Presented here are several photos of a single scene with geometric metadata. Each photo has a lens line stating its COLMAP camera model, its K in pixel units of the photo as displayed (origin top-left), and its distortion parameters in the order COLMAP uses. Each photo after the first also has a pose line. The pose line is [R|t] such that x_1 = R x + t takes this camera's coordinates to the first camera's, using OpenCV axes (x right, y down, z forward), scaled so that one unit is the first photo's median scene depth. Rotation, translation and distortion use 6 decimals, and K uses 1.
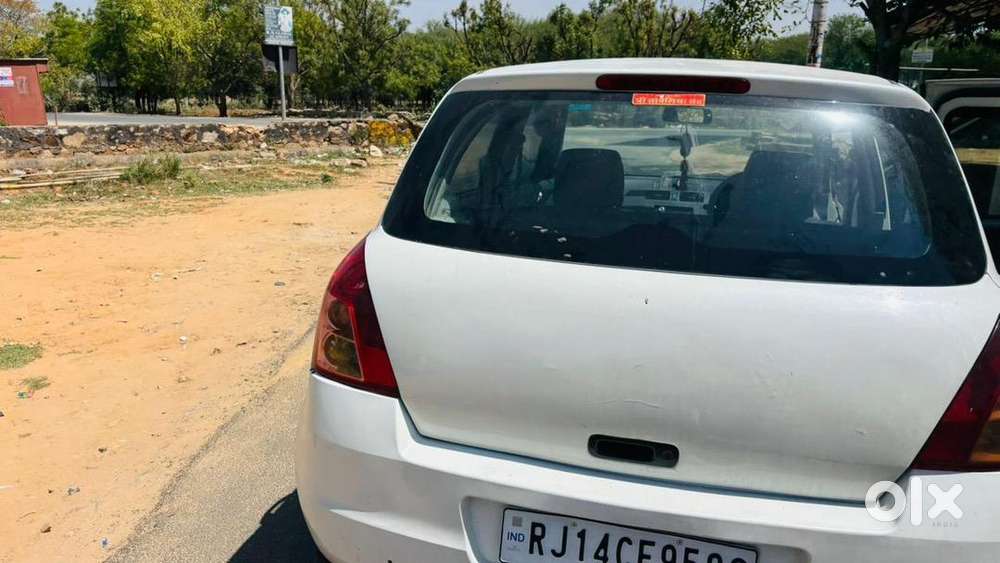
lens RADIAL K [[754.7, 0, 543.8], [0, 754.7, 293.1], [0, 0, 1]] dist [0.039327, -0.036930]
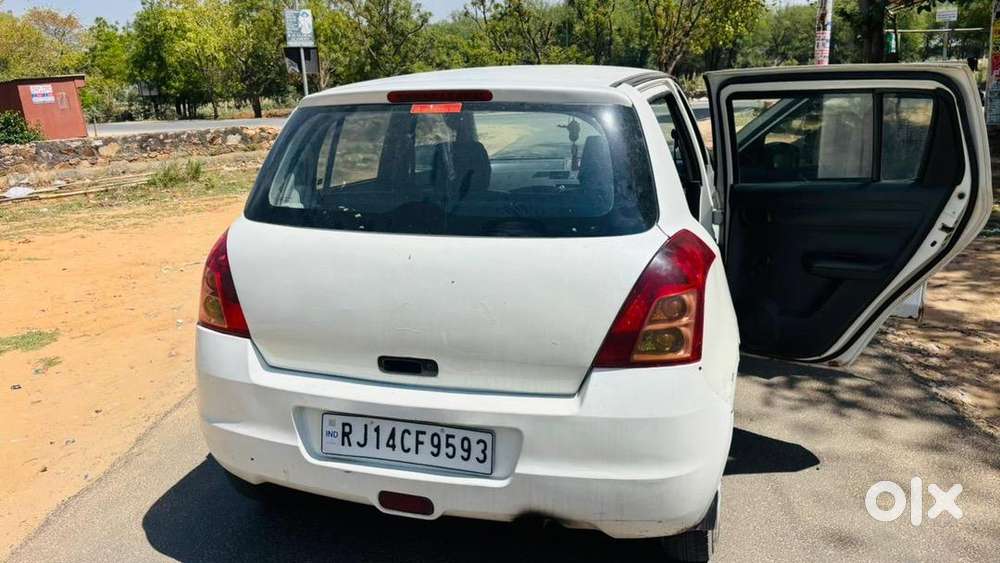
lens RADIAL K [[754.7, 0, 546.8], [0, 754.7, 281.4], [0, 0, 1]] dist [0.039327, -0.036930]
pose [[0.997369, -0.046152, -0.055895, 0.112075], [0.046595, 0.998892, 0.006639, 0.013878], [0.055526, -0.009226, 0.998415, -0.088400]]
